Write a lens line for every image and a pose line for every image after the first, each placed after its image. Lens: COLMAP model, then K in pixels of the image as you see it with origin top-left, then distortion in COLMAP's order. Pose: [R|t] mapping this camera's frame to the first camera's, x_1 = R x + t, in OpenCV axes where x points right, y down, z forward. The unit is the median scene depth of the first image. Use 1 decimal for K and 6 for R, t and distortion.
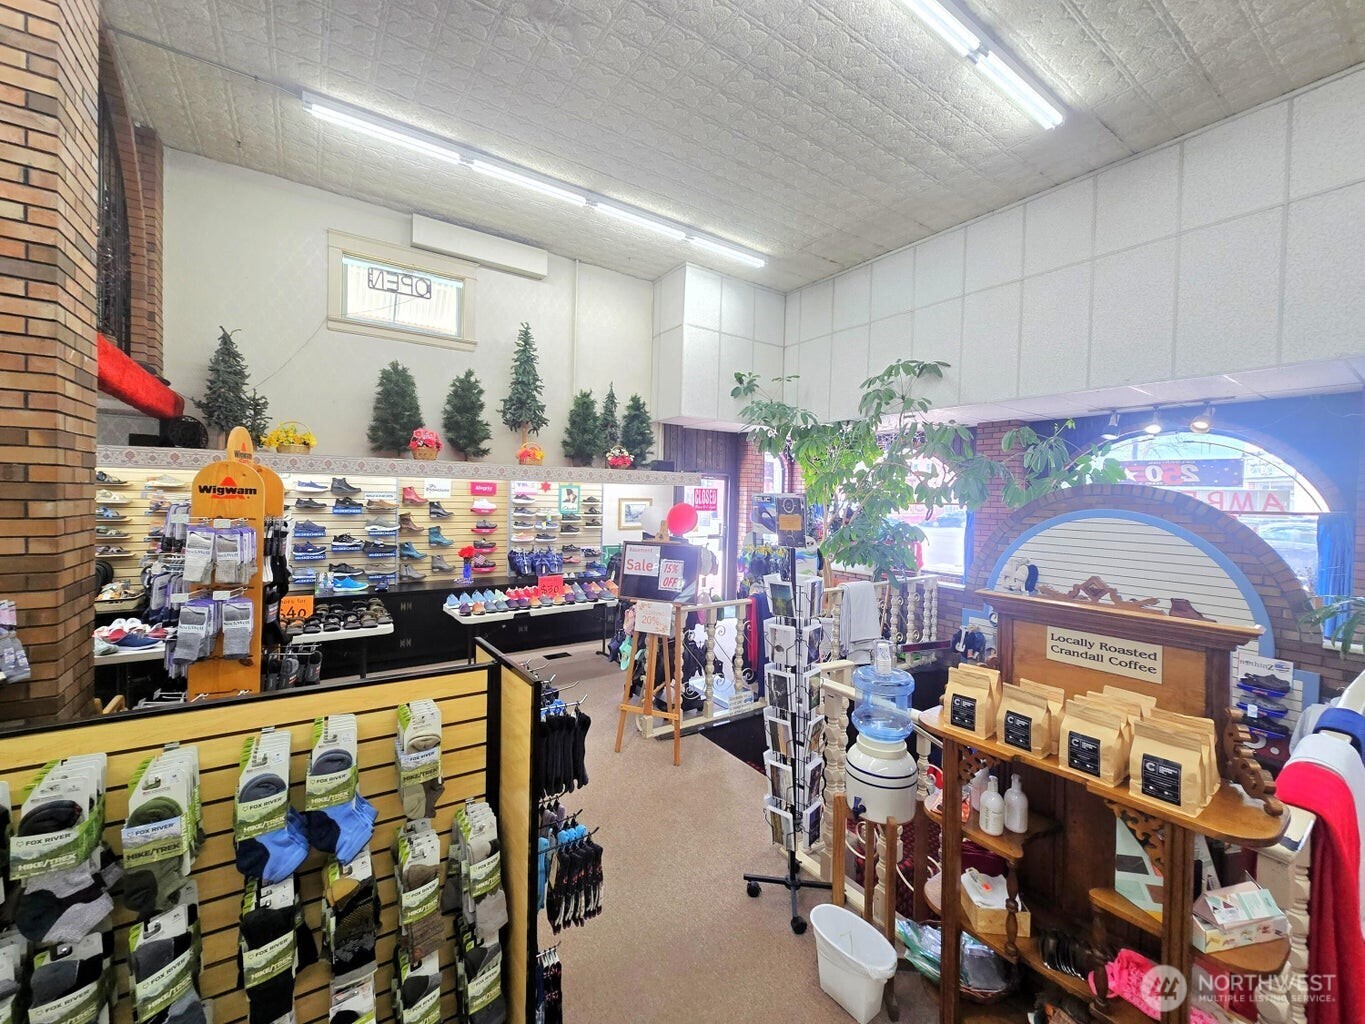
lens RADIAL K [[553.5, 0, 683.9], [0, 553.5, 508.5], [0, 0, 1]] dist [-0.002935, 0.000045]
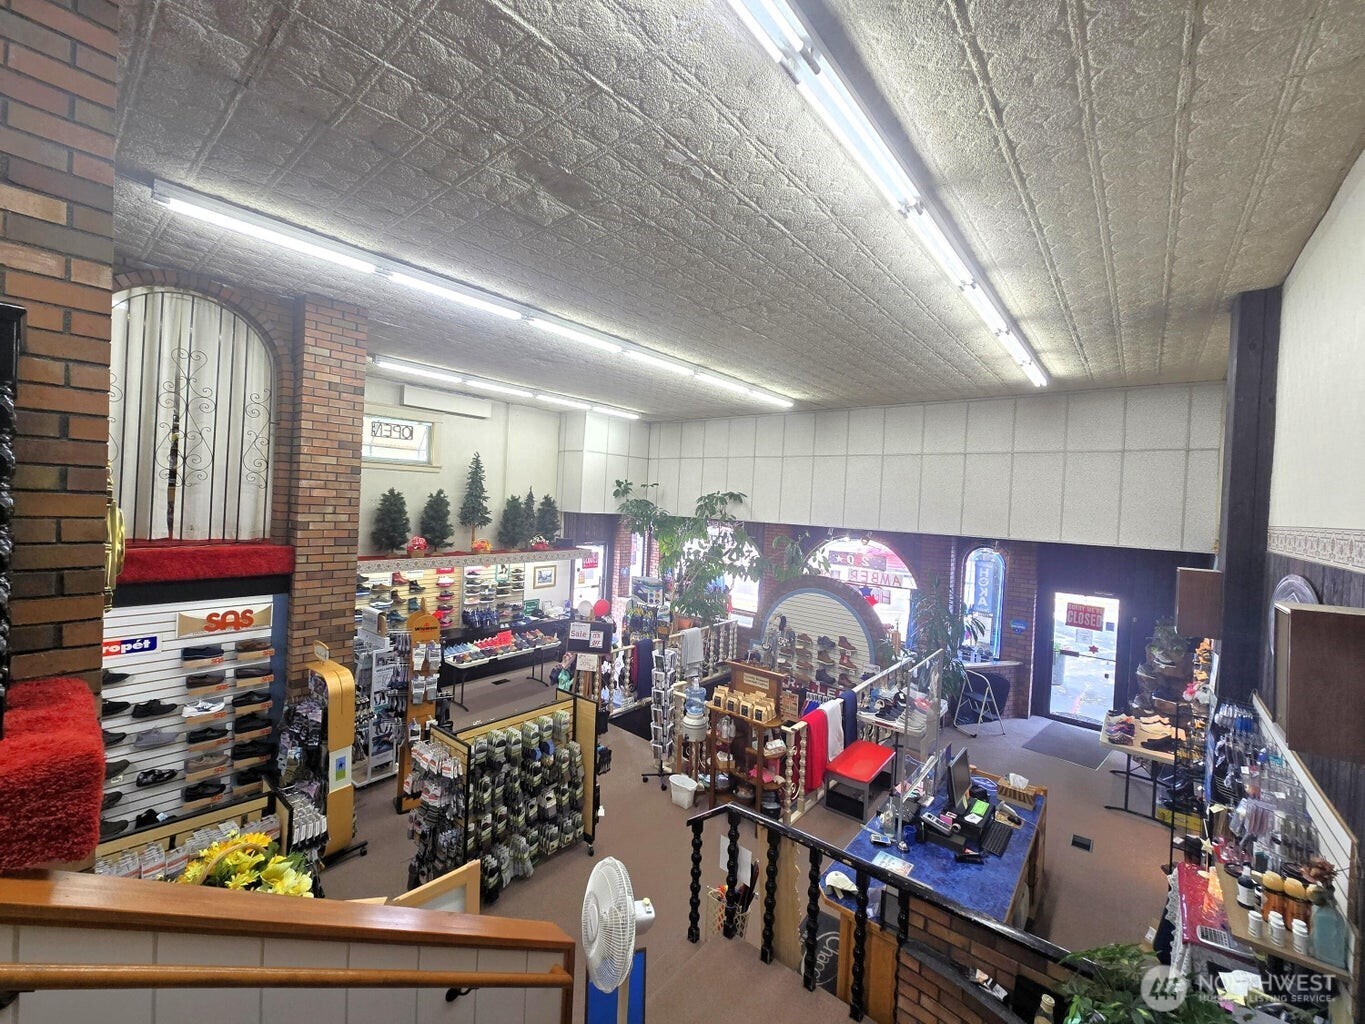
lens RADIAL K [[553.5, 0, 684.0], [0, 553.5, 509.1], [0, 0, 1]] dist [-0.002935, 0.000045]
pose [[0.961953, 0.019502, 0.272517, -0.181270], [-0.020362, 0.999793, 0.000329, -0.232310], [-0.272454, -0.005865, 0.962151, -0.632594]]
